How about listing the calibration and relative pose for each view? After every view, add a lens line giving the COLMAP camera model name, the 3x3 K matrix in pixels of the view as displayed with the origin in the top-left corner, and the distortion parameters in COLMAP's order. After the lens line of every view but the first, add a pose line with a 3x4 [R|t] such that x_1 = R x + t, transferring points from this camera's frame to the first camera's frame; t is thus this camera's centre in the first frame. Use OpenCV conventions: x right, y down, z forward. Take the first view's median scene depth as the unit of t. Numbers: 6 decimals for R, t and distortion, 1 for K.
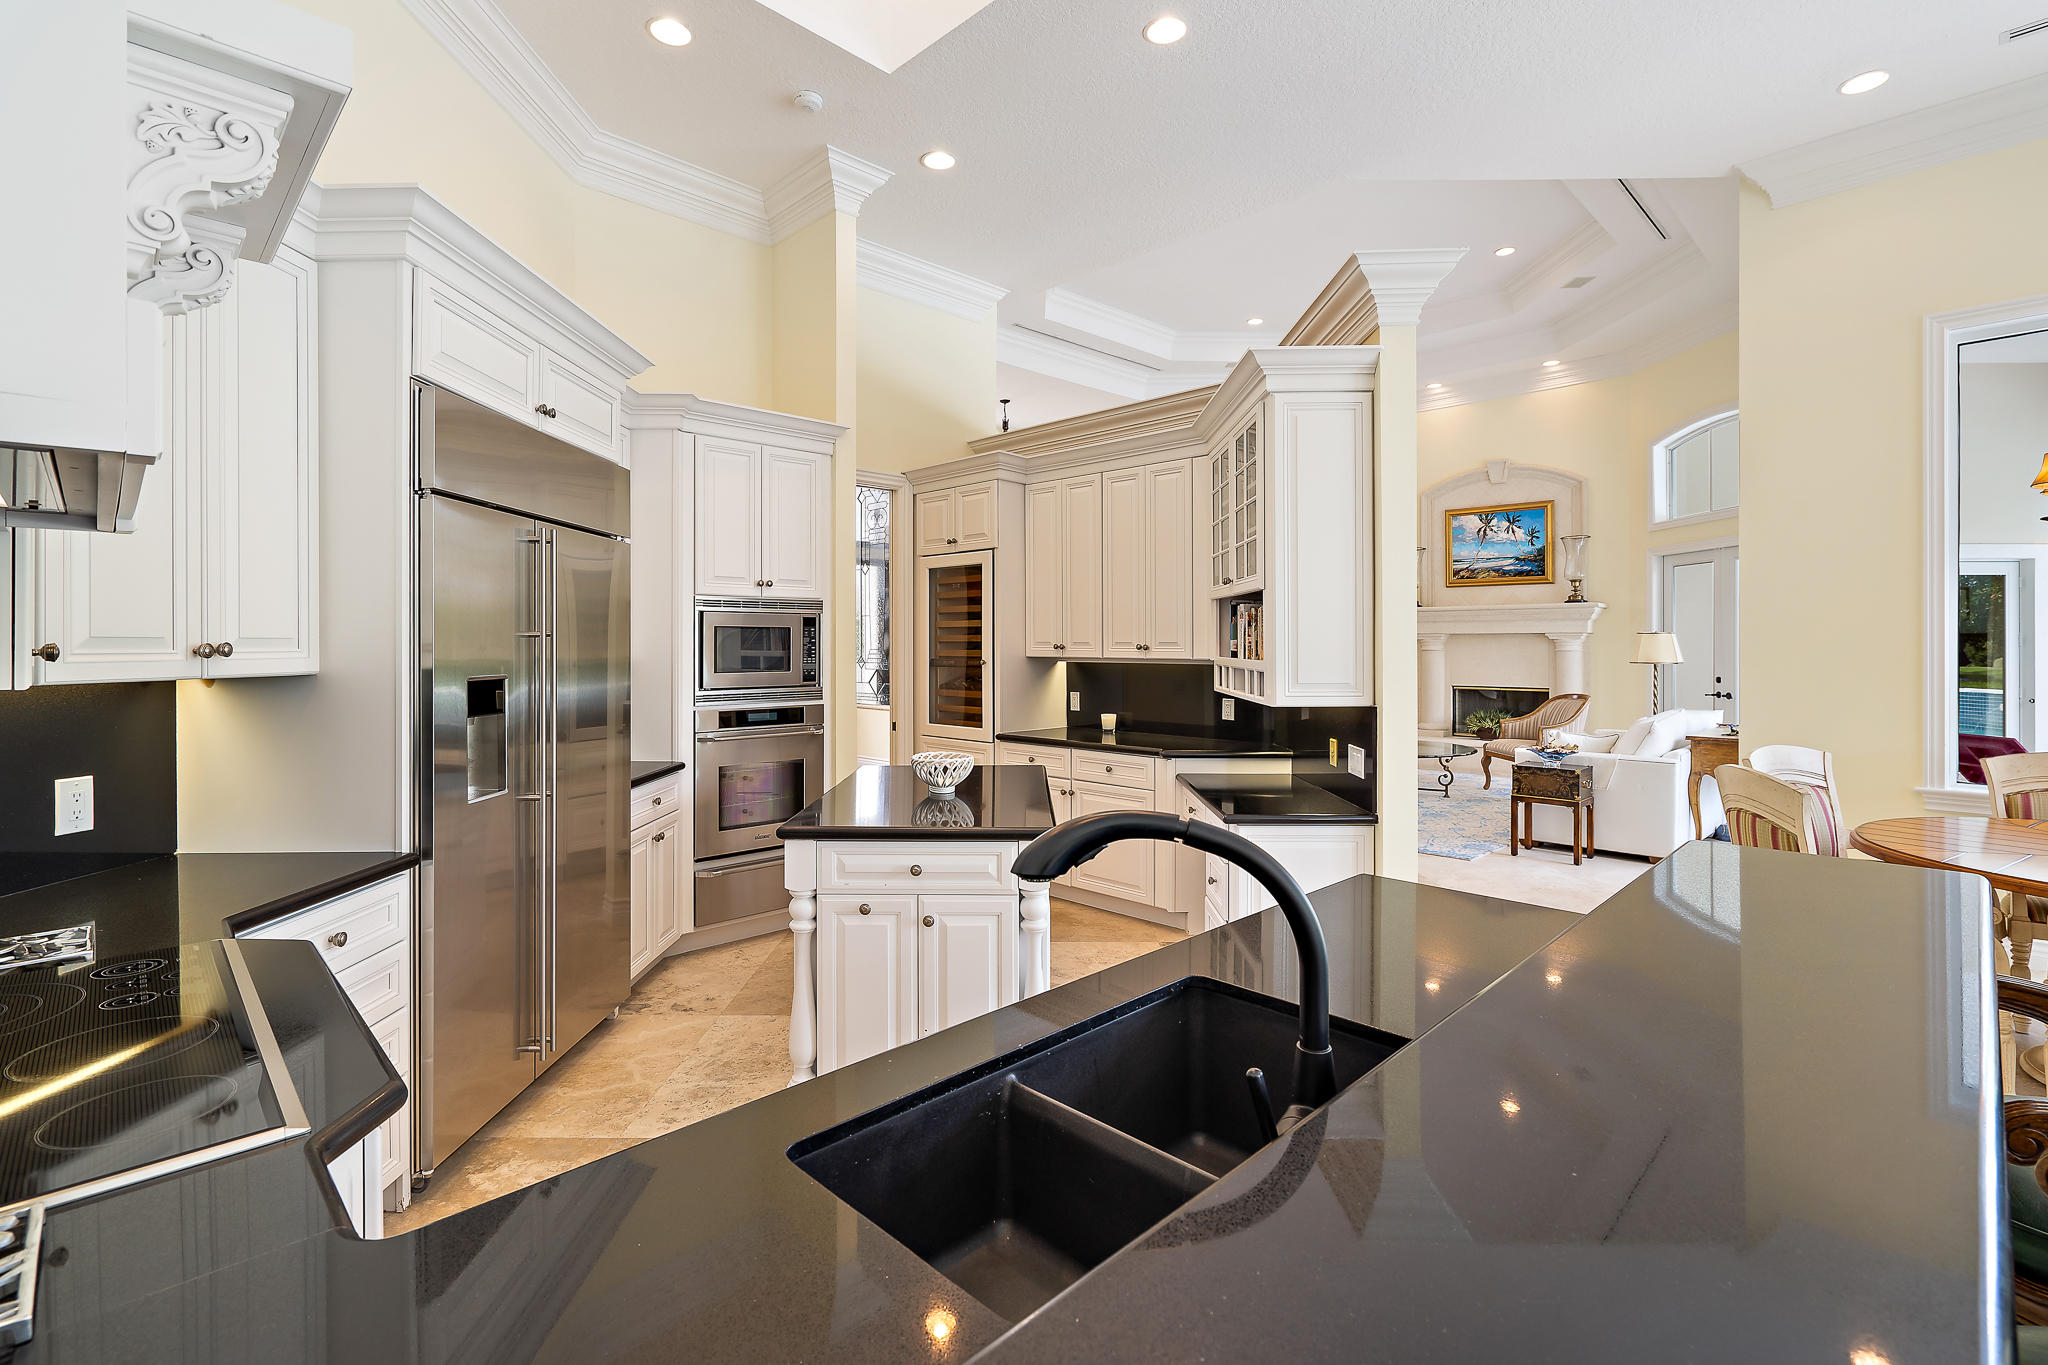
lens RADIAL K [[946.1, 0, 1002.4], [0, 946.1, 639.0], [0, 0, 1]] dist [-0.007429, 0.001202]
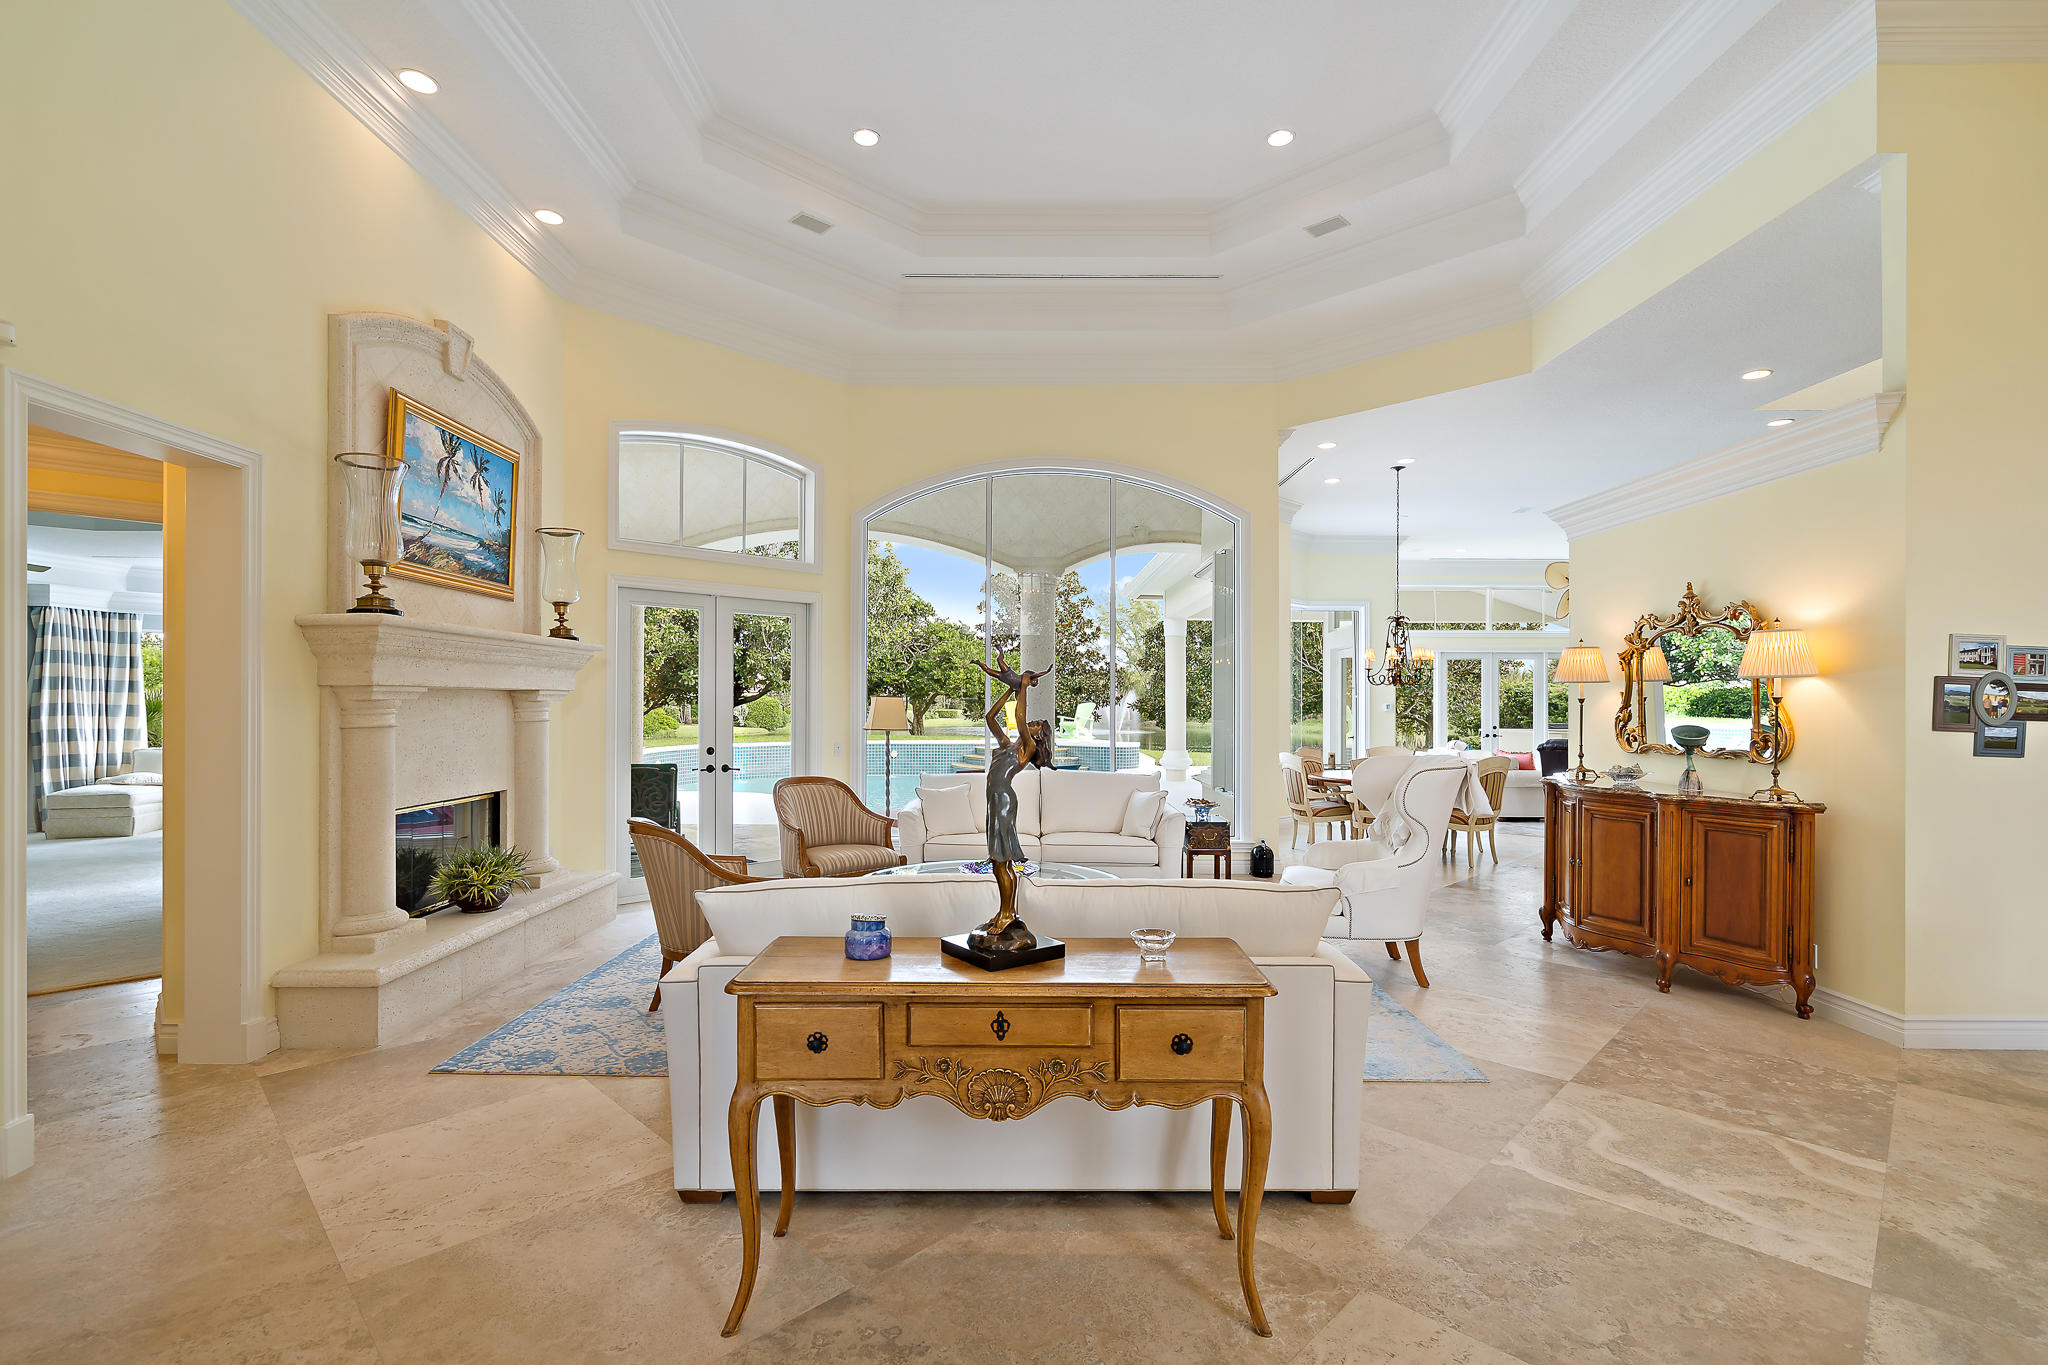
lens RADIAL K [[946.1, 0, 1028.9], [0, 946.1, 695.5], [0, 0, 1]] dist [-0.007429, 0.001202]
pose [[-0.729100, 0.001240, 0.684406, -0.018440], [-0.007718, 0.999920, -0.010034, 0.000159], [-0.684364, -0.012598, -0.729032, 1.189949]]
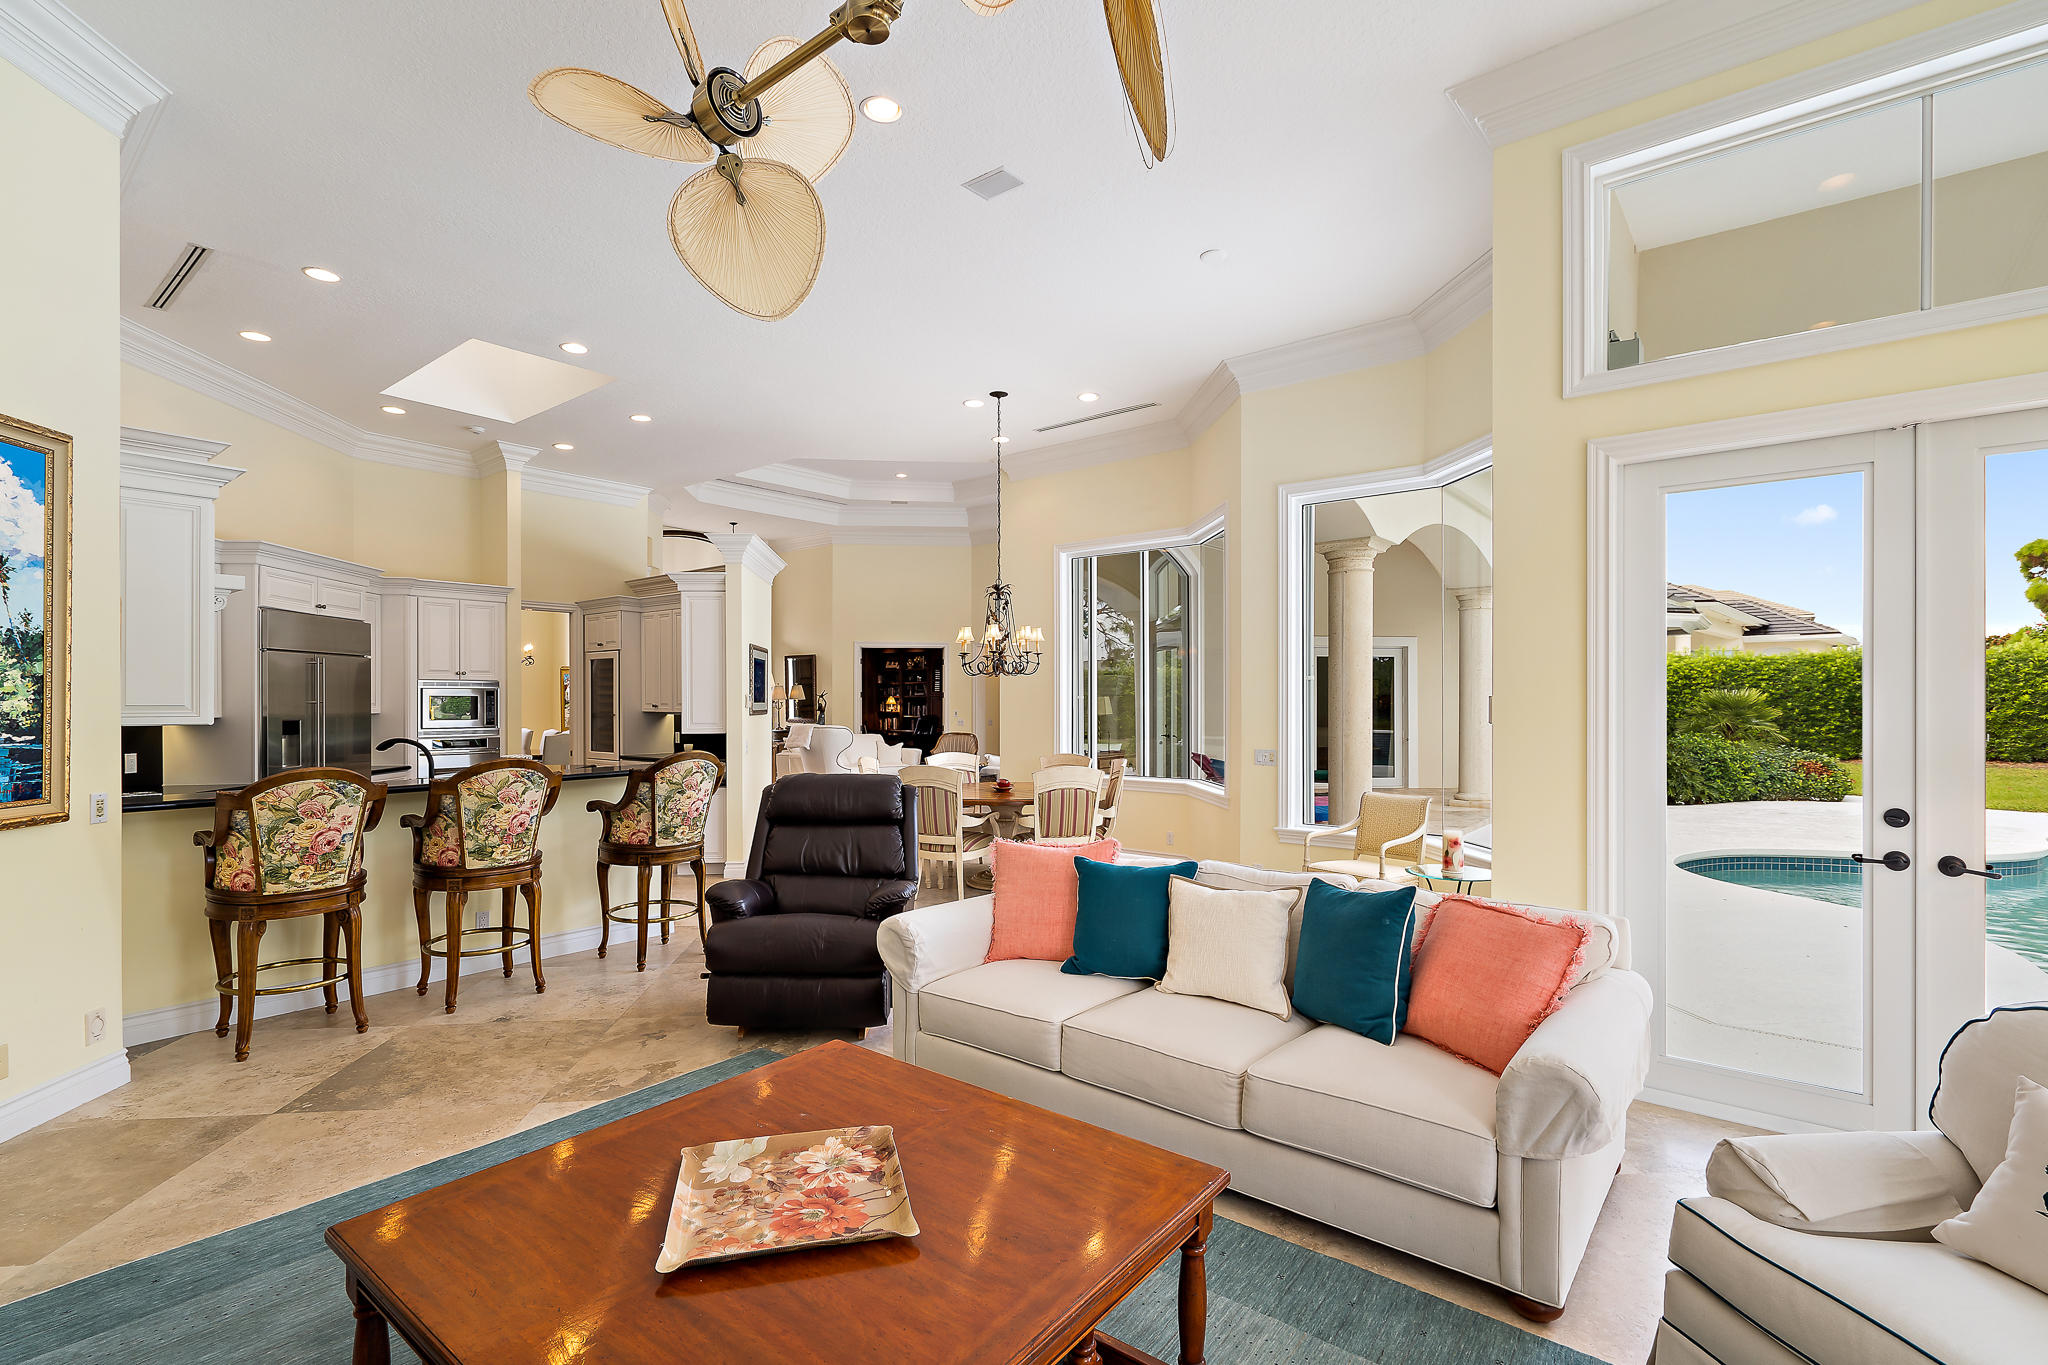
lens RADIAL K [[946.1, 0, 1027.9], [0, 946.1, 700.6], [0, 0, 1]] dist [-0.007429, 0.001202]
pose [[0.991909, -0.000340, 0.126948, 0.280961], [-0.000342, 0.999986, 0.005352, -0.006129], [-0.126948, -0.005352, 0.991895, -0.452109]]
